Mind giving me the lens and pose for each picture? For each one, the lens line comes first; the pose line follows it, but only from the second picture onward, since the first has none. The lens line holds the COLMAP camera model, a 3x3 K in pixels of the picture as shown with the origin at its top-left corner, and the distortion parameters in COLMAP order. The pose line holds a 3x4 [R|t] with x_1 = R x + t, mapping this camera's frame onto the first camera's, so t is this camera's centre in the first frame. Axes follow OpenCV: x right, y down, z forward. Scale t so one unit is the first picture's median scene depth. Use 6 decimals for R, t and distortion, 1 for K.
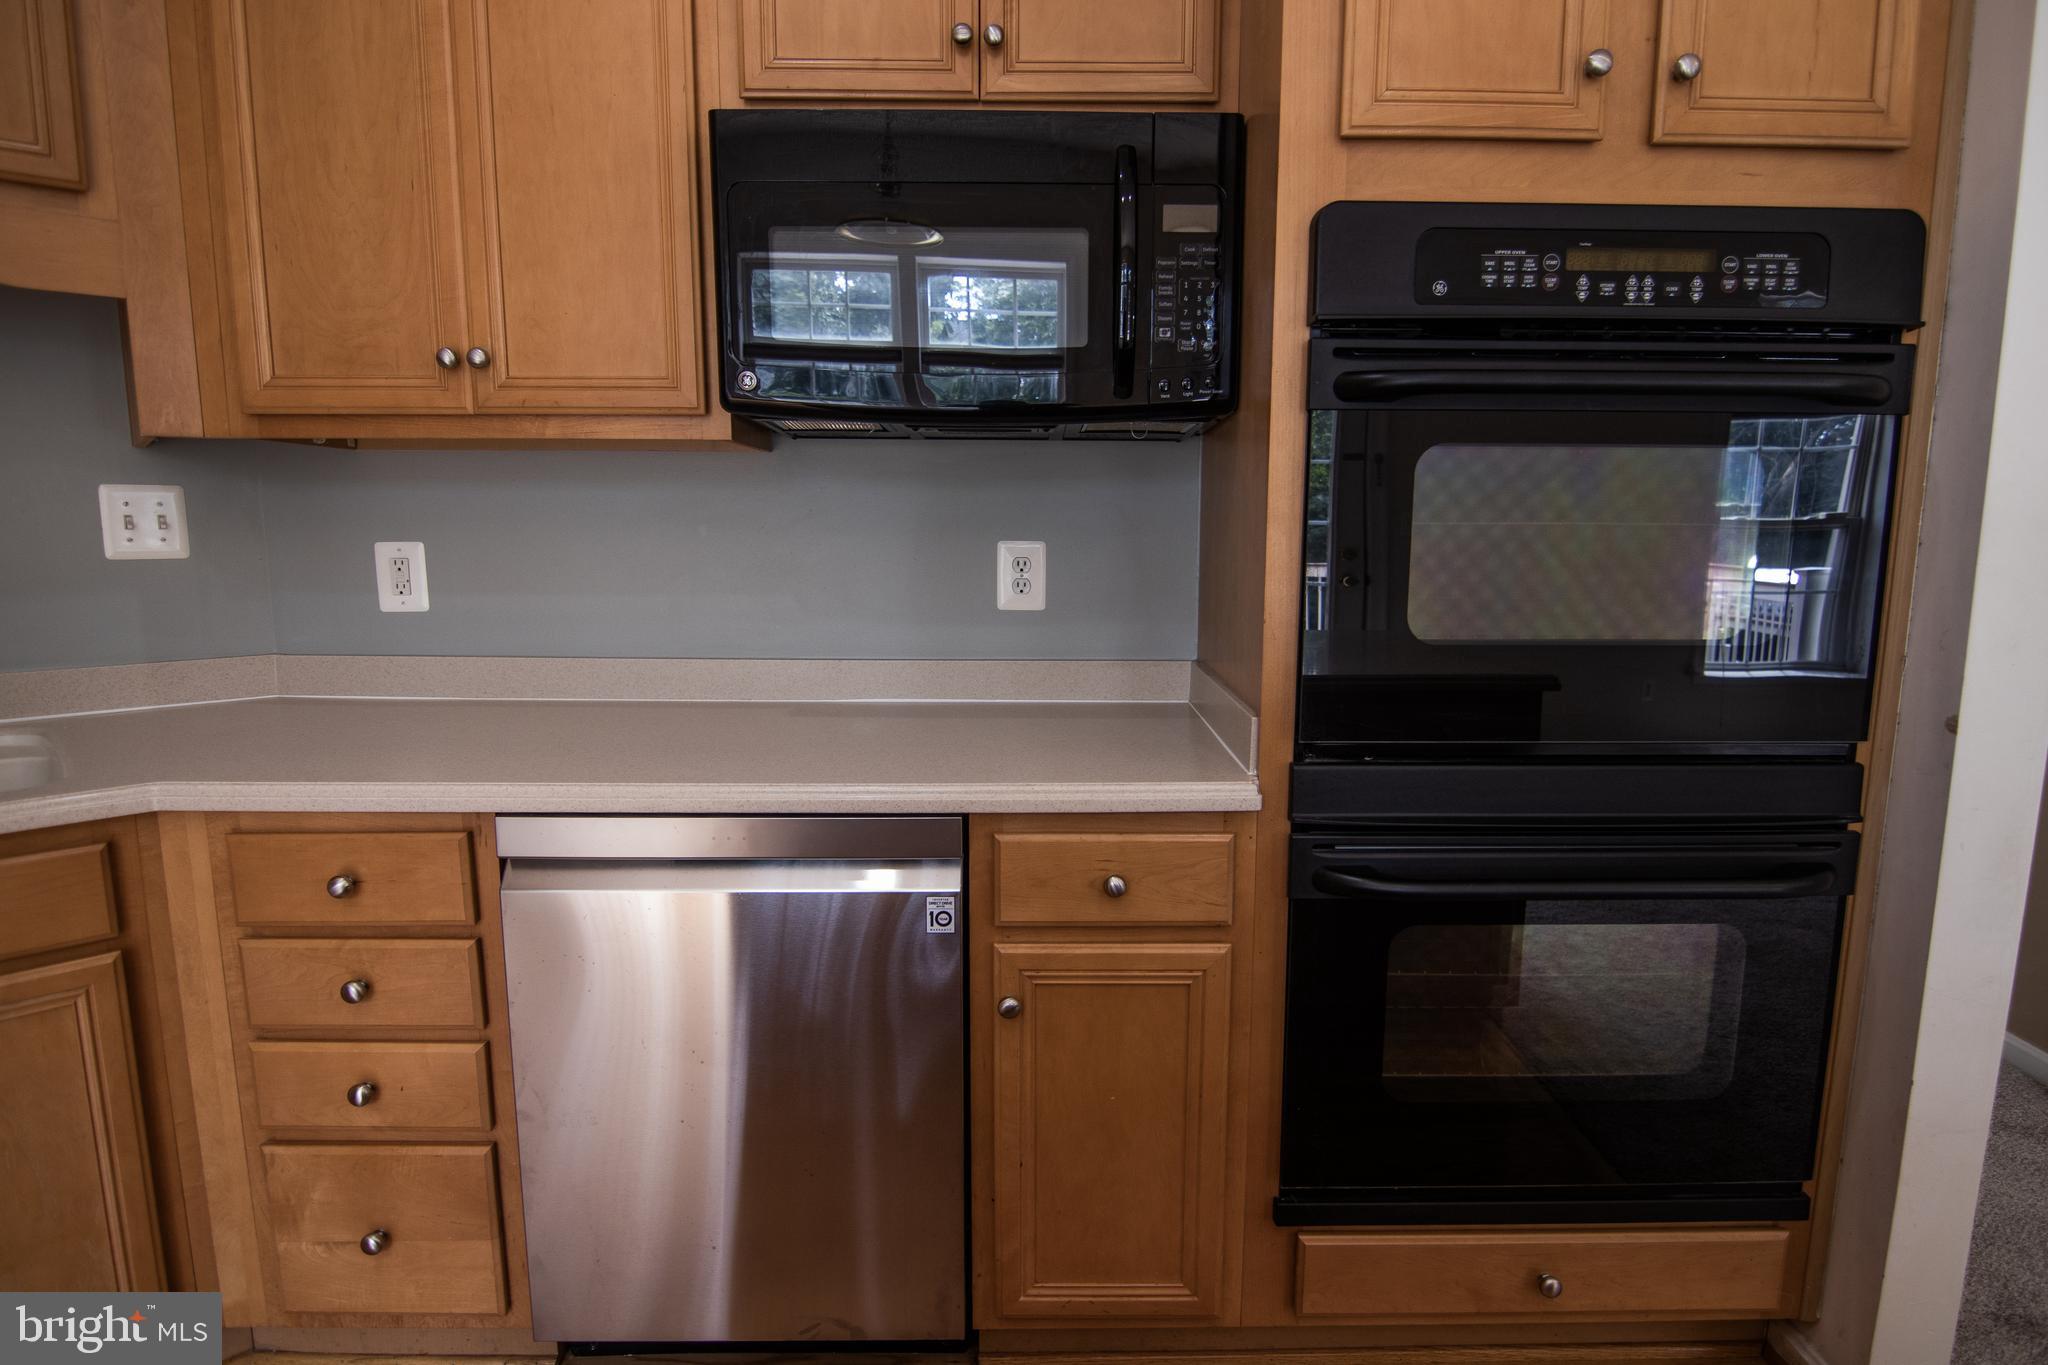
lens RADIAL K [[1104.7, 0, 1031.3], [0, 1104.7, 678.7], [0, 0, 1]] dist [-0.013954, -0.004025]
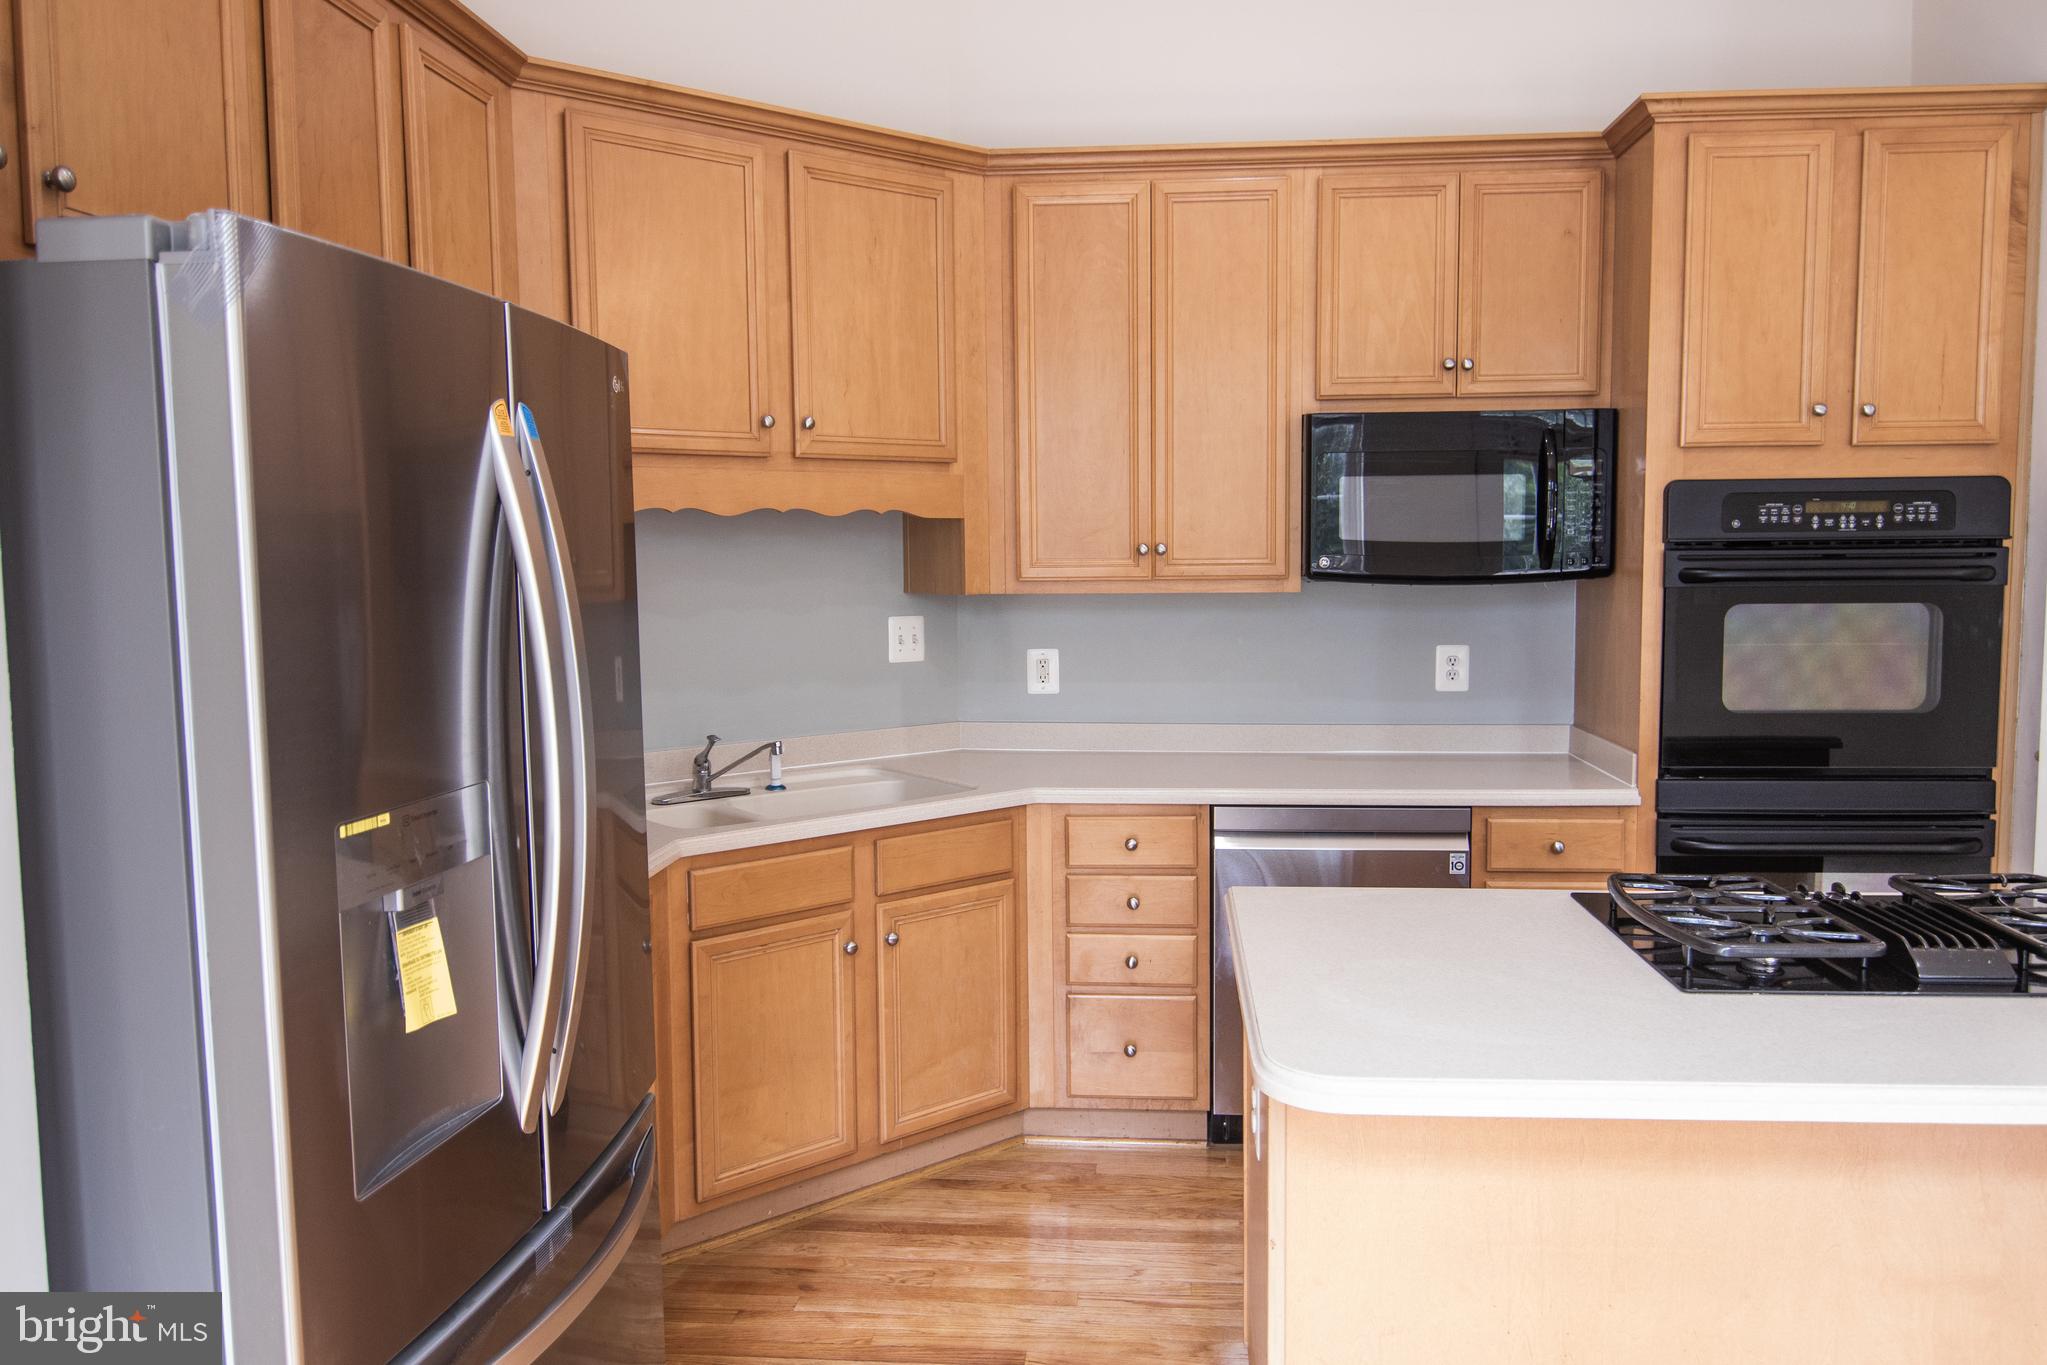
lens RADIAL K [[1496.5, 0, 1025.3], [0, 1496.5, 675.3], [0, 0, 1]] dist [-0.014318, 0.006738]
pose [[0.994885, -0.004979, -0.100887, -0.524063], [-0.001222, 0.998118, -0.061312, 0.056567], [0.101002, 0.061122, 0.993007, -1.477405]]
